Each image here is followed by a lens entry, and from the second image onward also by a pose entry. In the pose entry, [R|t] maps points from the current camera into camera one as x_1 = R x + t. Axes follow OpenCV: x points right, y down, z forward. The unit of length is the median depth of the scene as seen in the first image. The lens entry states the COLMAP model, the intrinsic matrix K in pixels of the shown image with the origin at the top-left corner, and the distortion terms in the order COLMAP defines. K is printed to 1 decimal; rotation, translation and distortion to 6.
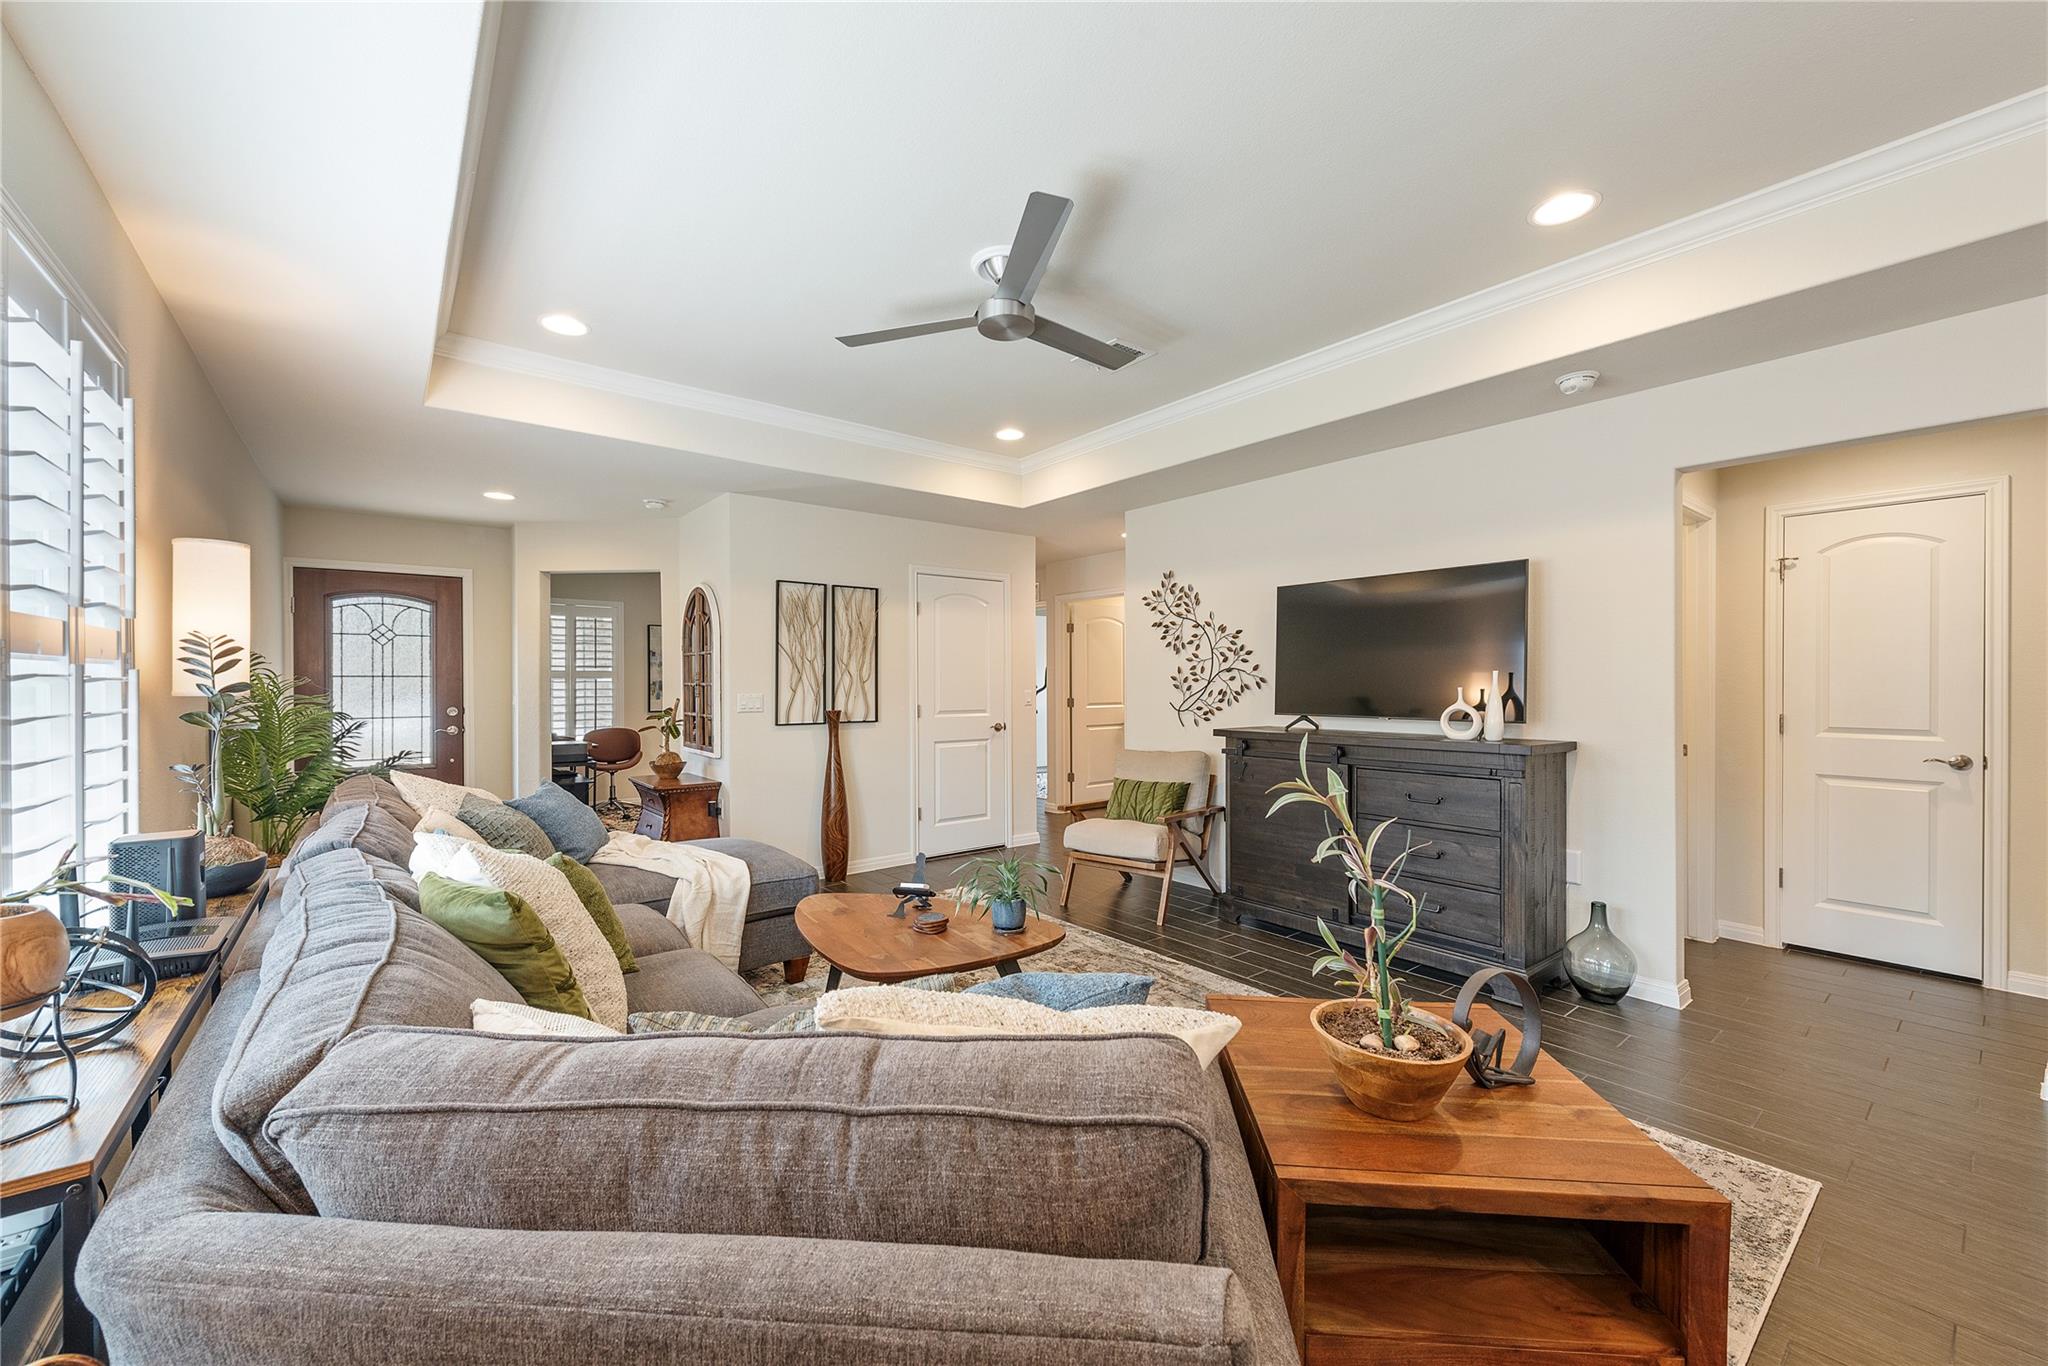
lens RADIAL K [[793.0, 0, 1030.7], [0, 793.0, 681.7], [0, 0, 1]] dist [0.010160, -0.000061]
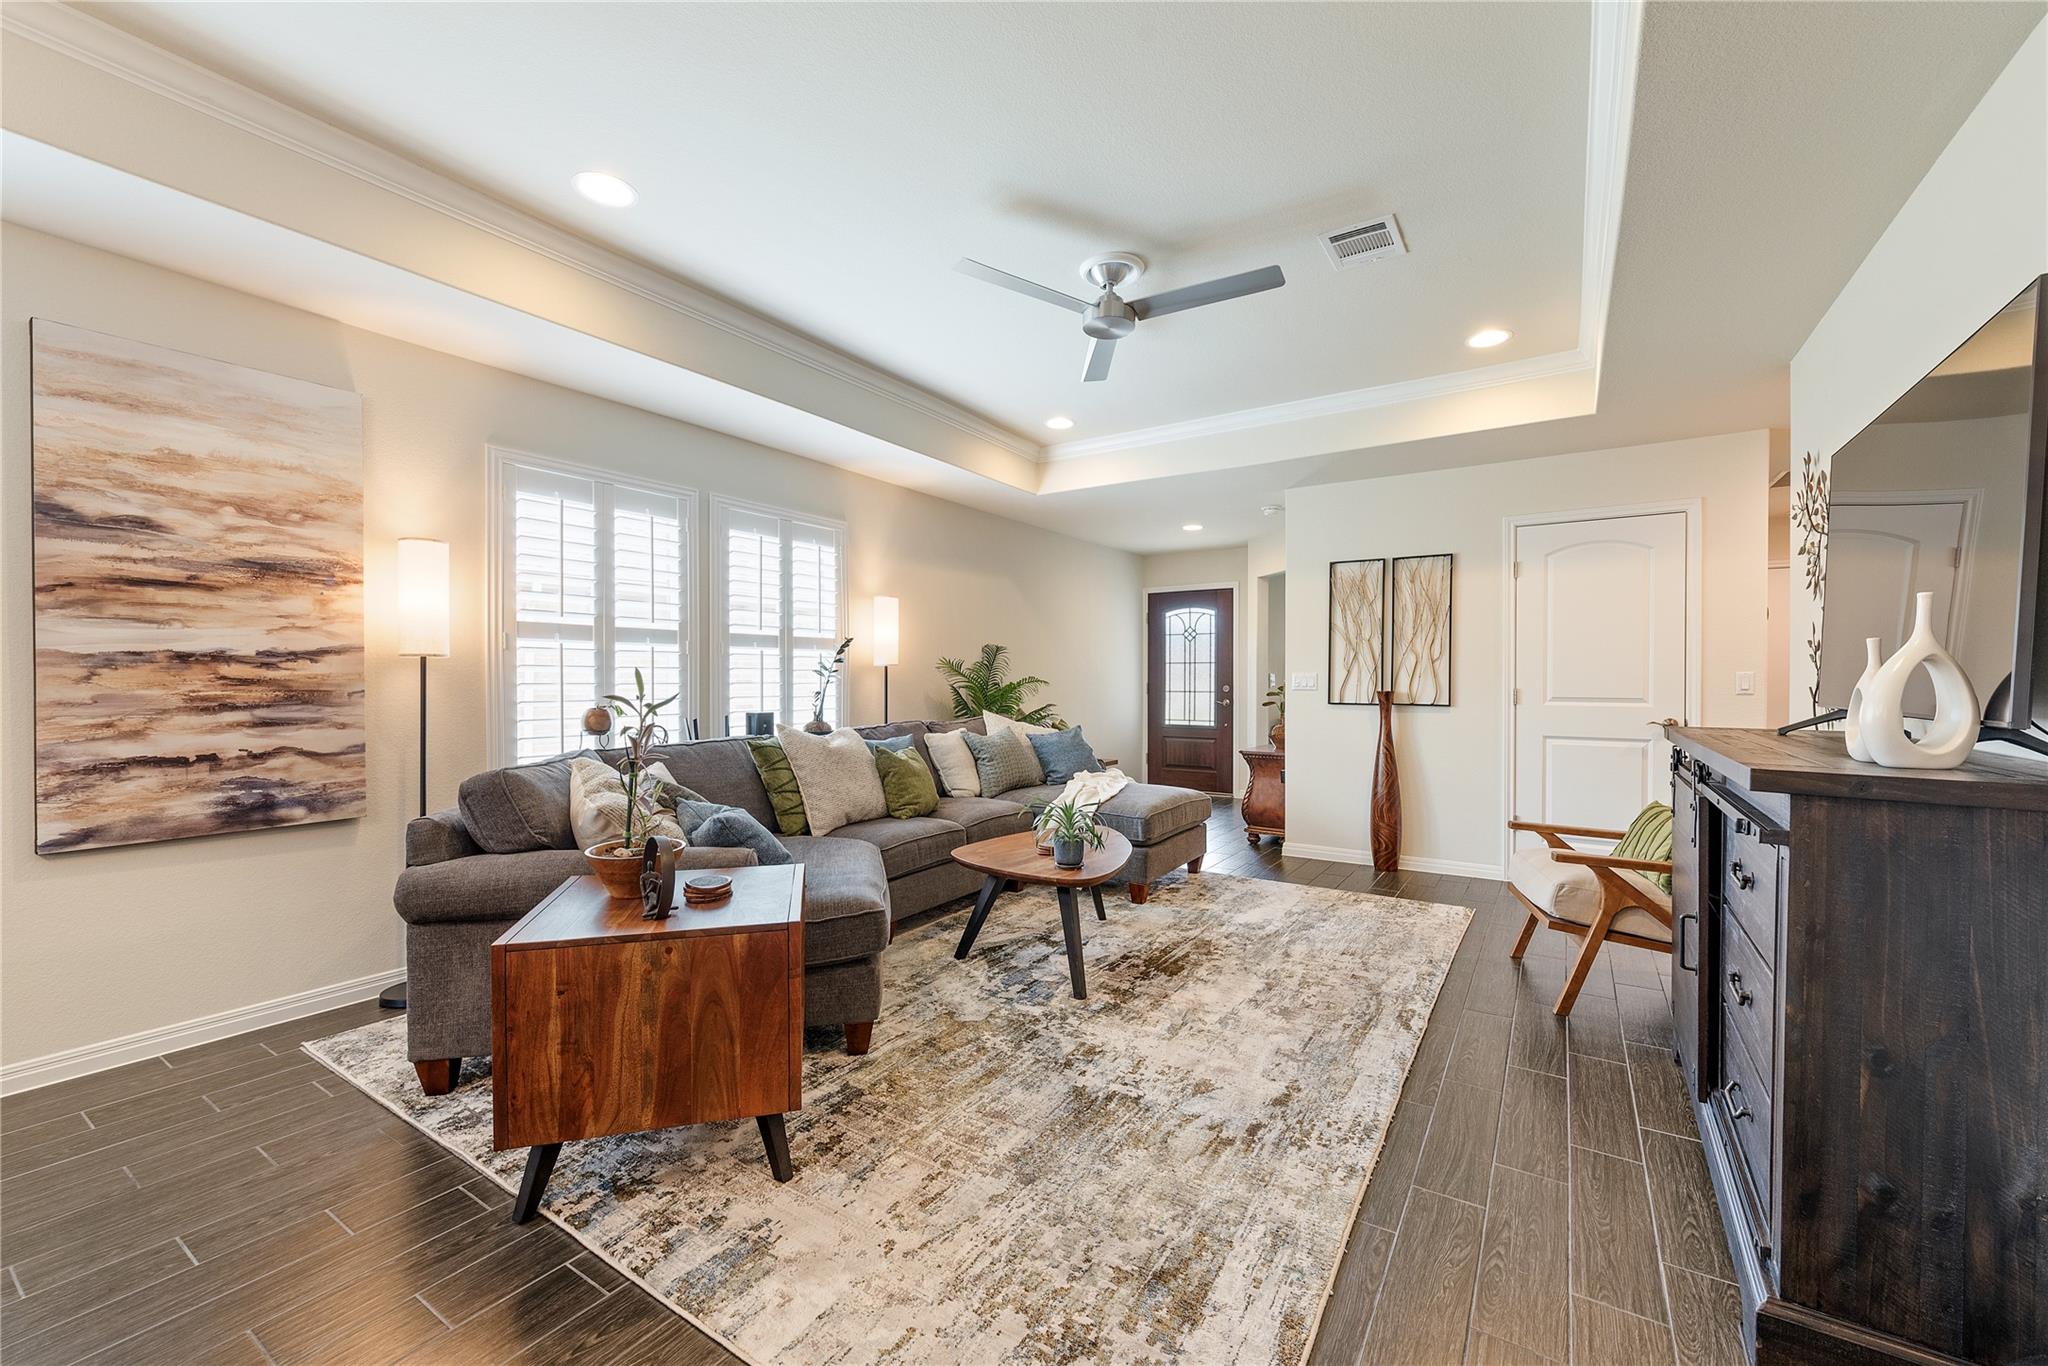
lens RADIAL K [[816.2, 0, 1031.5], [0, 816.2, 683.2], [0, 0, 1]] dist [0.003595, -0.000069]
pose [[0.309031, 0.010543, -0.950993, 0.558660], [-0.003056, 0.999944, 0.010093, 0.018559], [0.951047, -0.000213, 0.309046, 0.302578]]
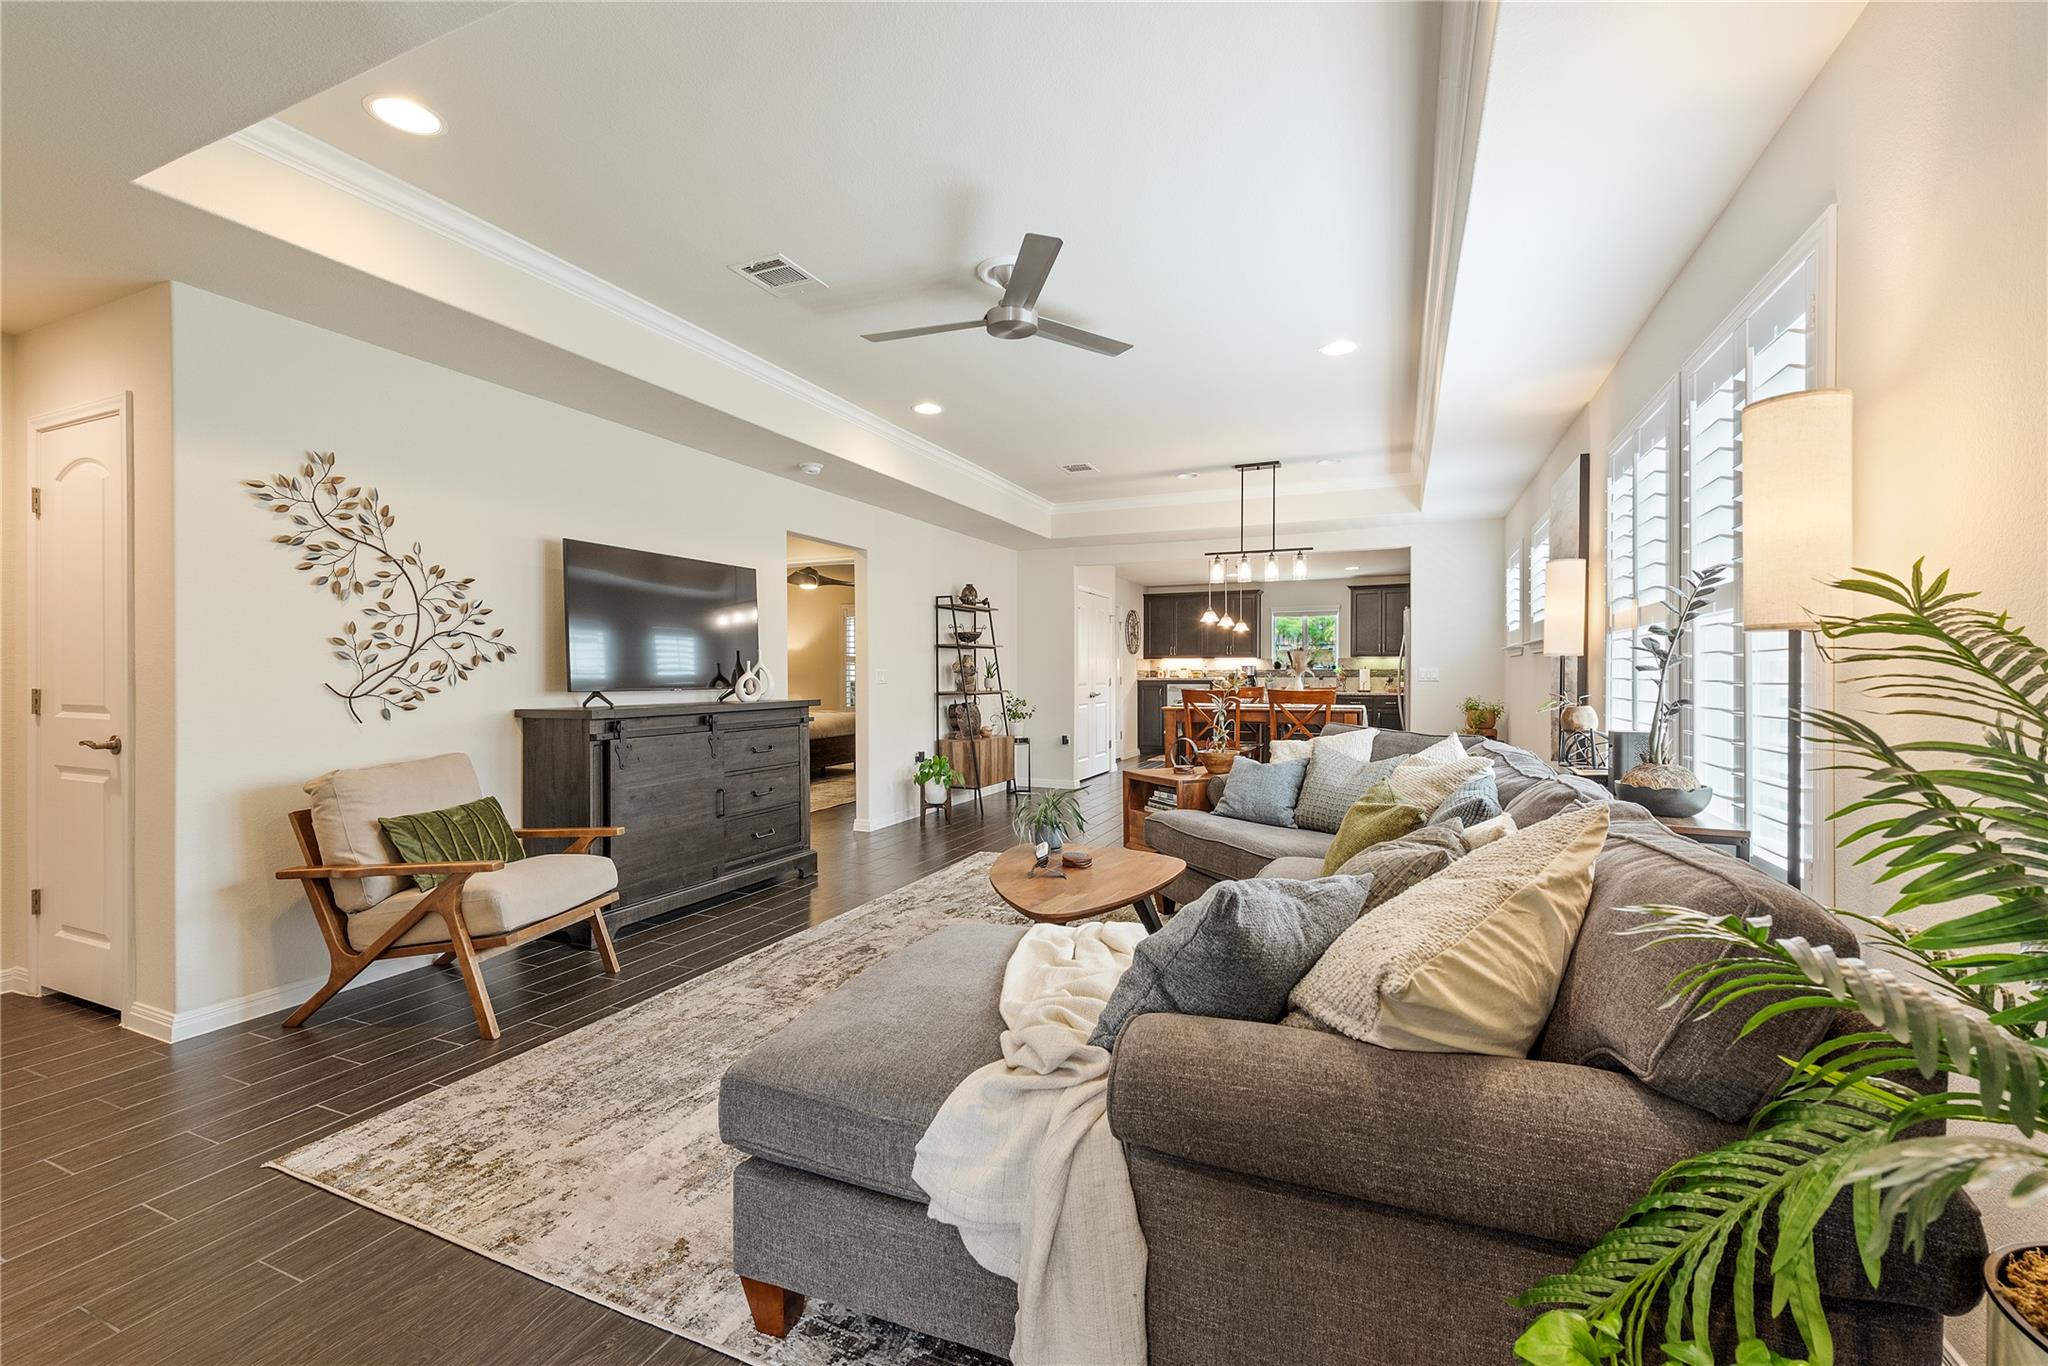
lens RADIAL K [[831.4, 0, 1034.3], [0, 831.4, 680.1], [0, 0, 1]] dist [-0.000530, -0.000251]
pose [[-0.466700, -0.001410, 0.884415, -0.592779], [0.004292, 0.999983, 0.003859, 0.023725], [-0.884405, 0.005597, -0.466686, 0.837467]]
